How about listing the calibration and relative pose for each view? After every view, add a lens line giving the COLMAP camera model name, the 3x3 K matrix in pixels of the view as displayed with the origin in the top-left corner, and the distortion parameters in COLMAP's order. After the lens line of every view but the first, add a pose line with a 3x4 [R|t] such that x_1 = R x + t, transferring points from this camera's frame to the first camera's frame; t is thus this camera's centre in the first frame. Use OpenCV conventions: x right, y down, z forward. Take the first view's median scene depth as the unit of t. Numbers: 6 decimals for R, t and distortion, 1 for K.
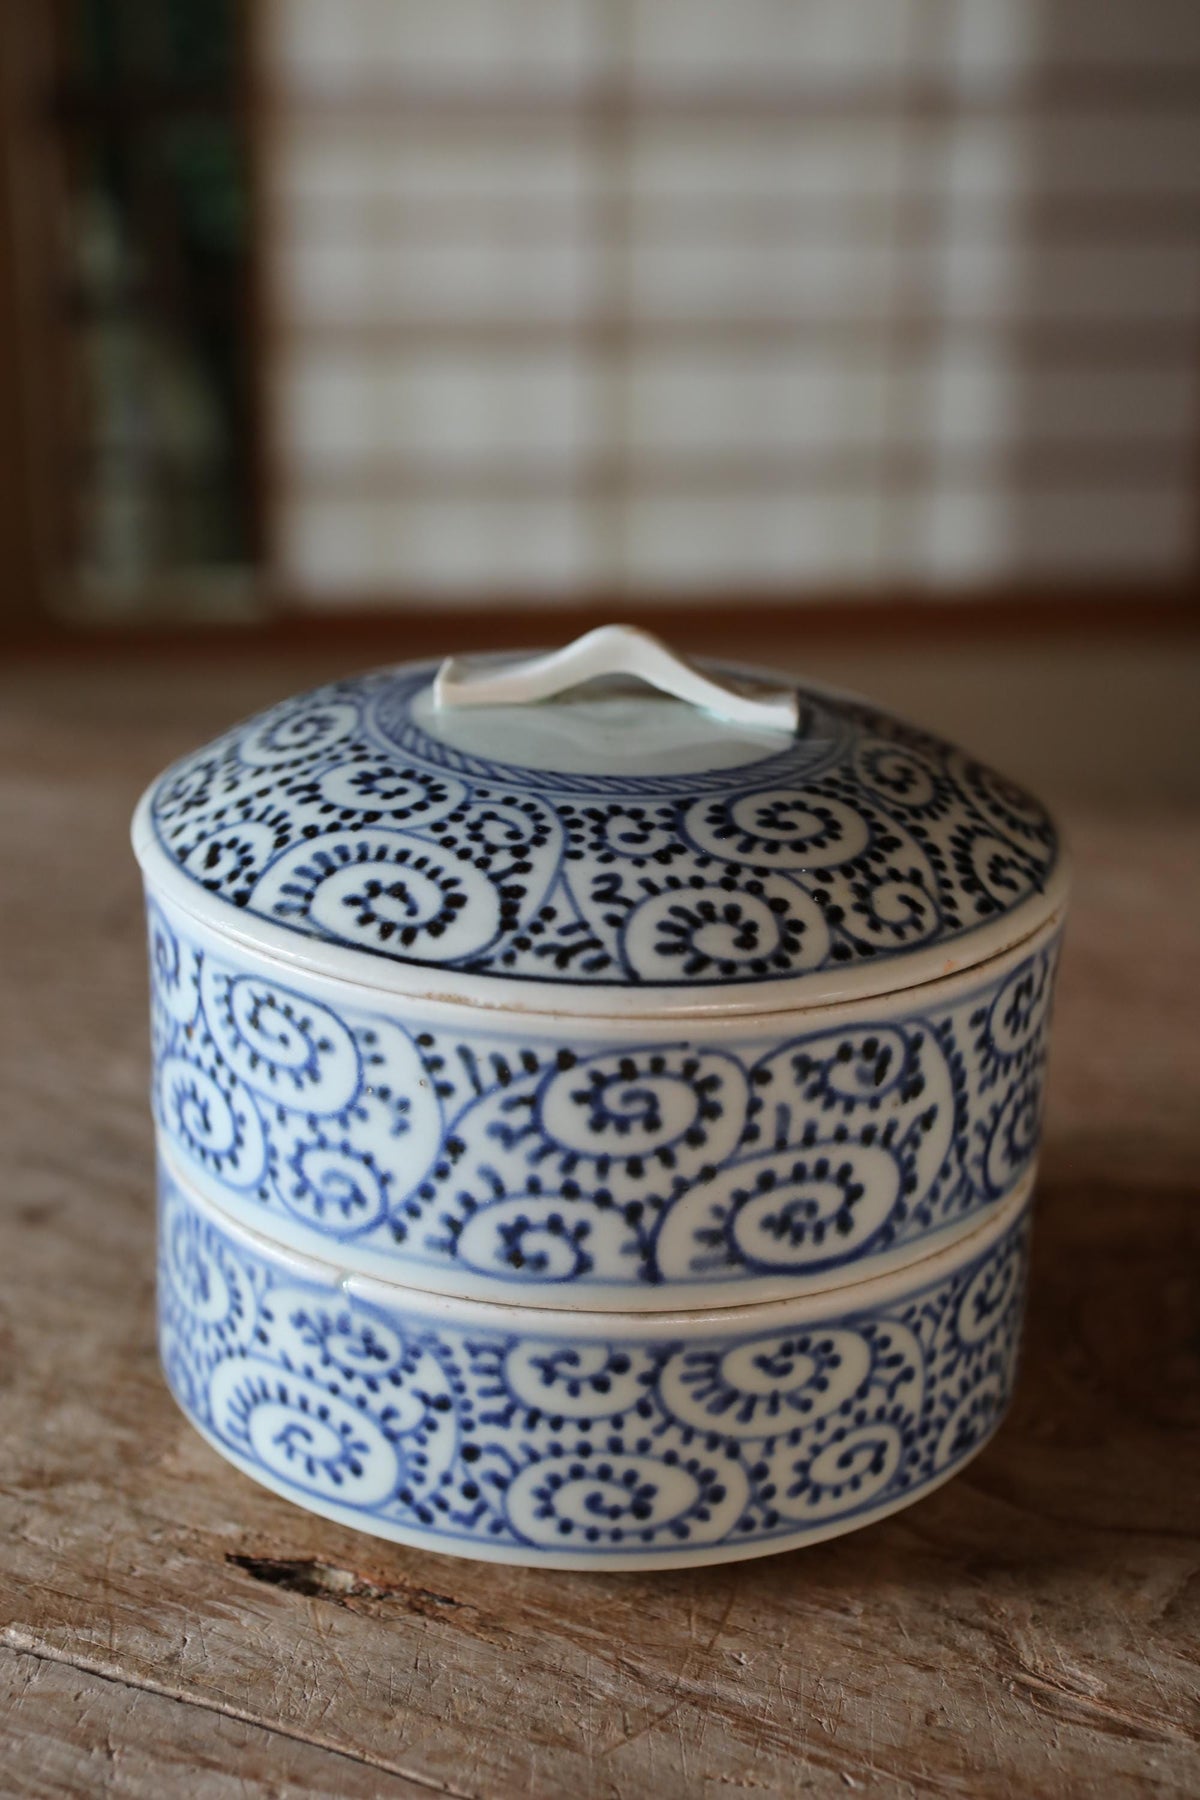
lens RADIAL K [[2756.4, 0, 600.0], [0, 2756.4, 900.0], [0, 0, 1]] dist [0.033307, 0.039468]
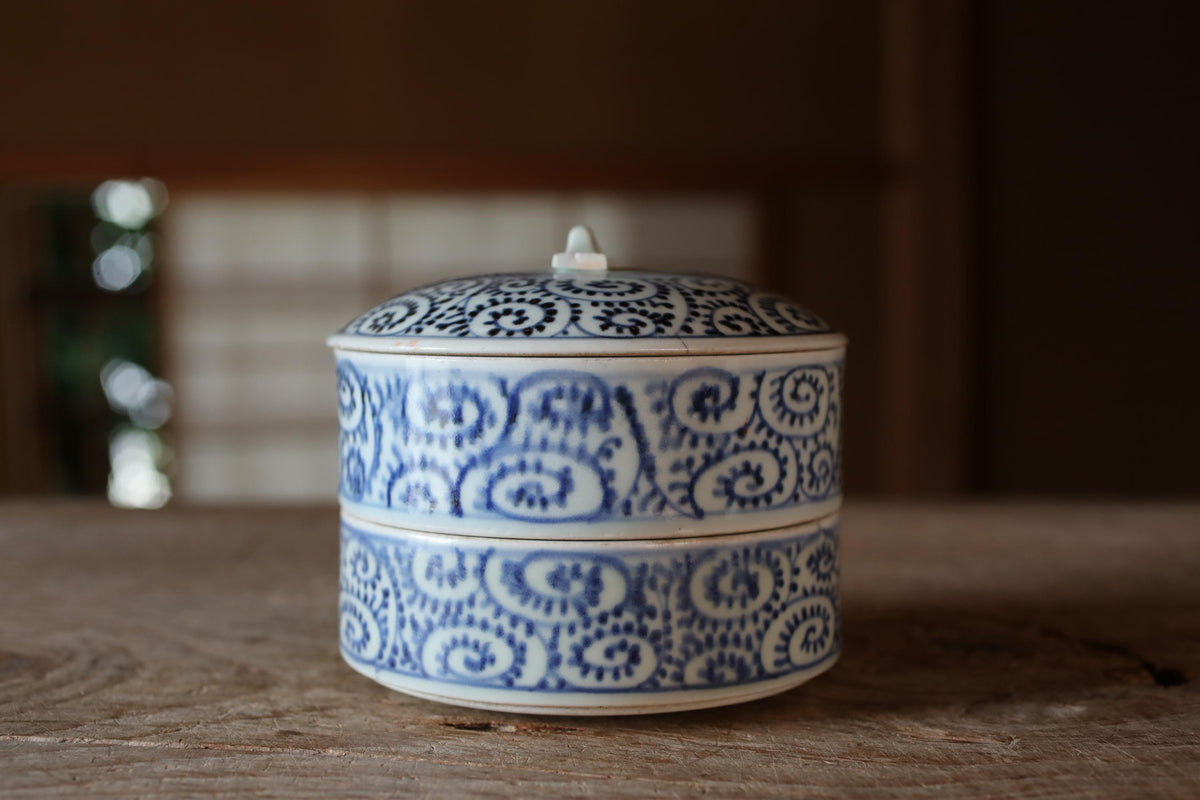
lens RADIAL K [[1980.9, 0, 600.0], [0, 1980.9, 400.0], [0, 0, 1]] dist [-0.014770, 0.662032]
pose [[-0.041838, -0.111314, 0.992904, -1.431845], [0.357527, 0.926301, 0.118912, -0.156262], [-0.932965, 0.359965, 0.001043, 1.122546]]
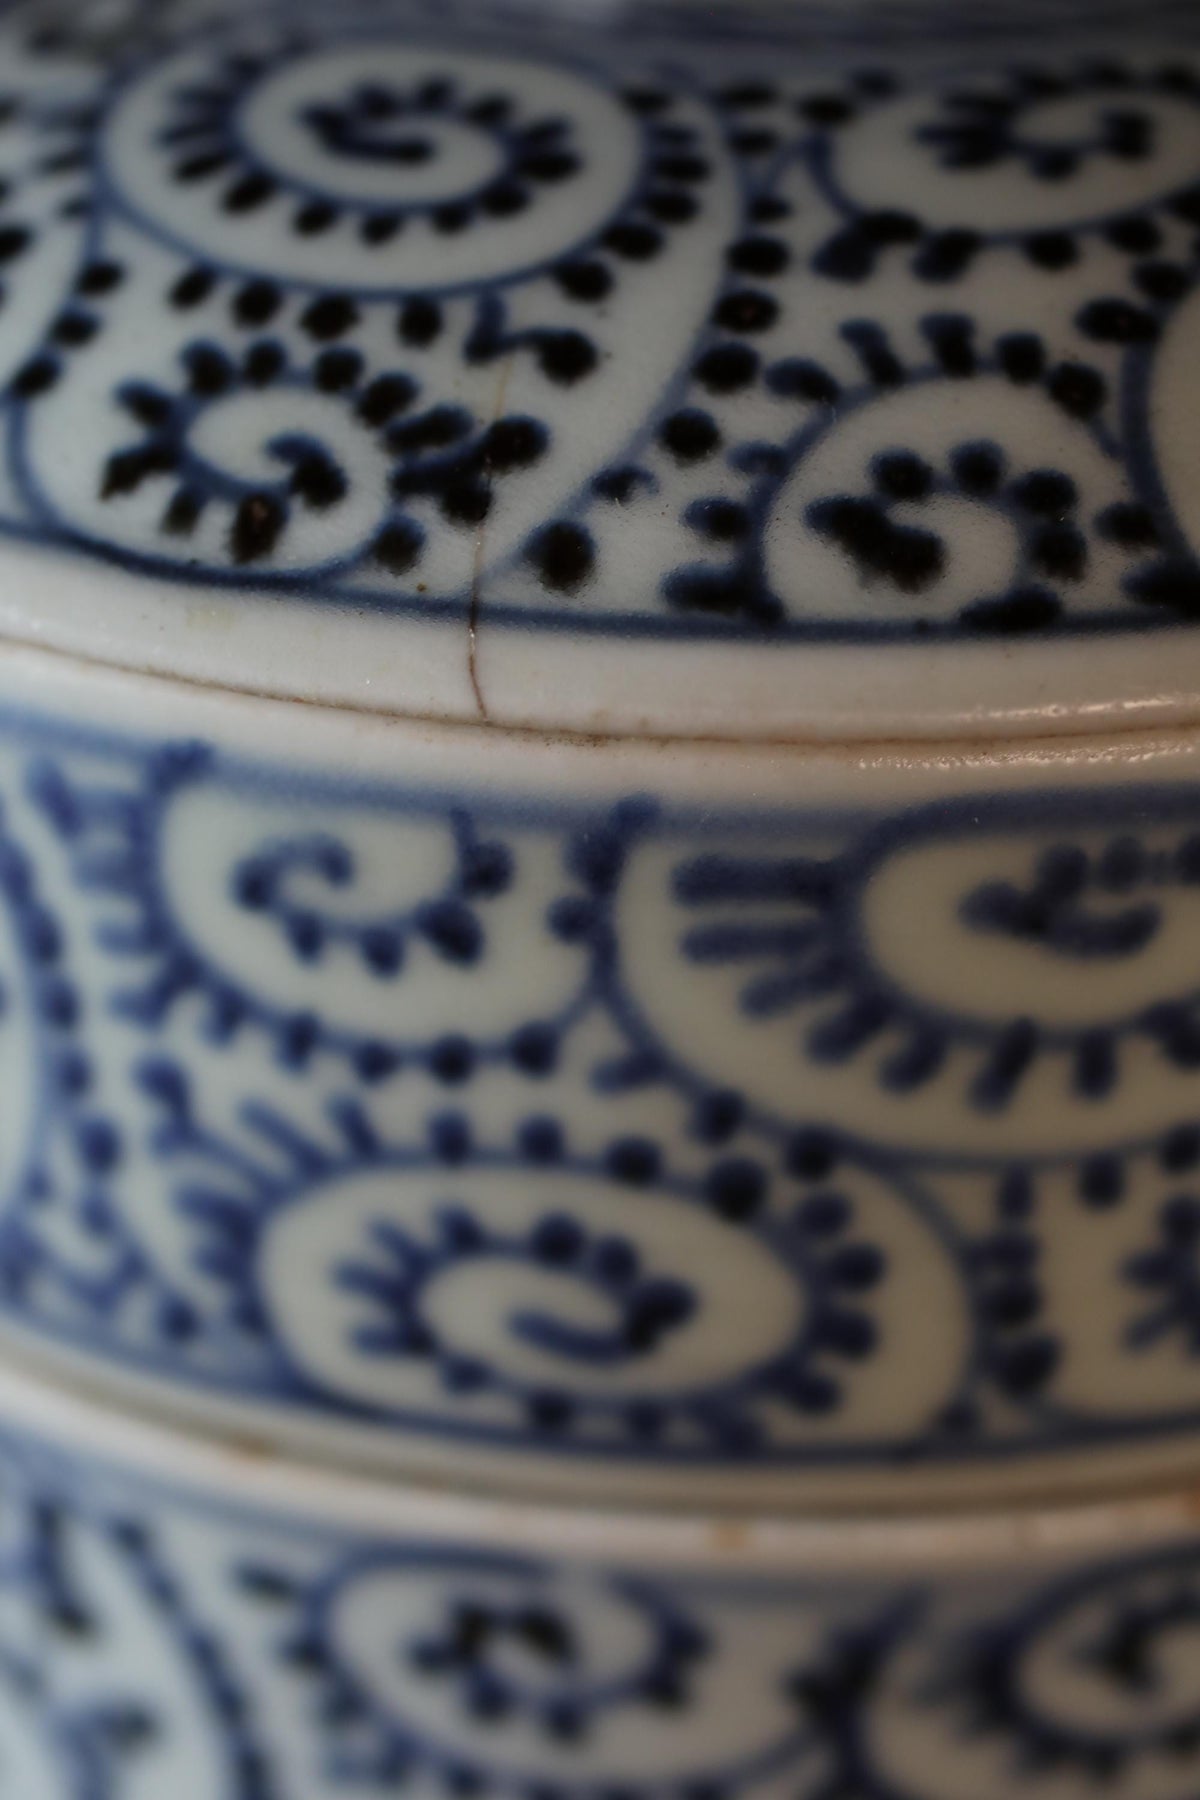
lens RADIAL K [[2971.3, 0, 598.9], [0, 2971.3, 1051.6], [0, 0, 1]] dist [-0.014770, 0.662032]
pose [[0.499435, -0.511032, 0.699579, -0.416738], [0.332710, 0.858717, 0.389756, -0.106235], [-0.799918, 0.038099, 0.598899, 0.857396]]
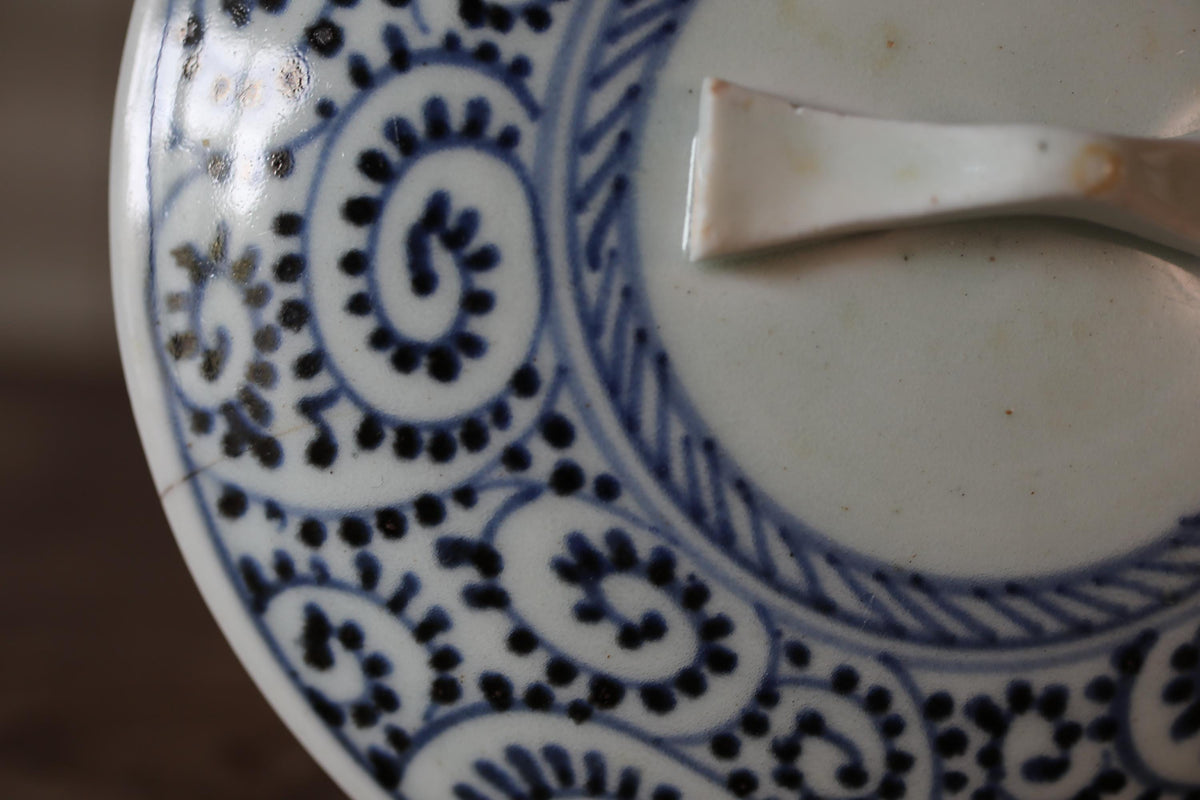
lens RADIAL K [[1980.9, 0, 600.0], [0, 1980.9, 400.0], [0, 0, 1]] dist [-0.014770, 0.662032]
pose [[0.992296, -0.033091, 0.119392, -0.132699], [-0.098950, 0.368226, 0.924456, -0.441037], [-0.074555, -0.929147, 0.362115, 0.914006]]
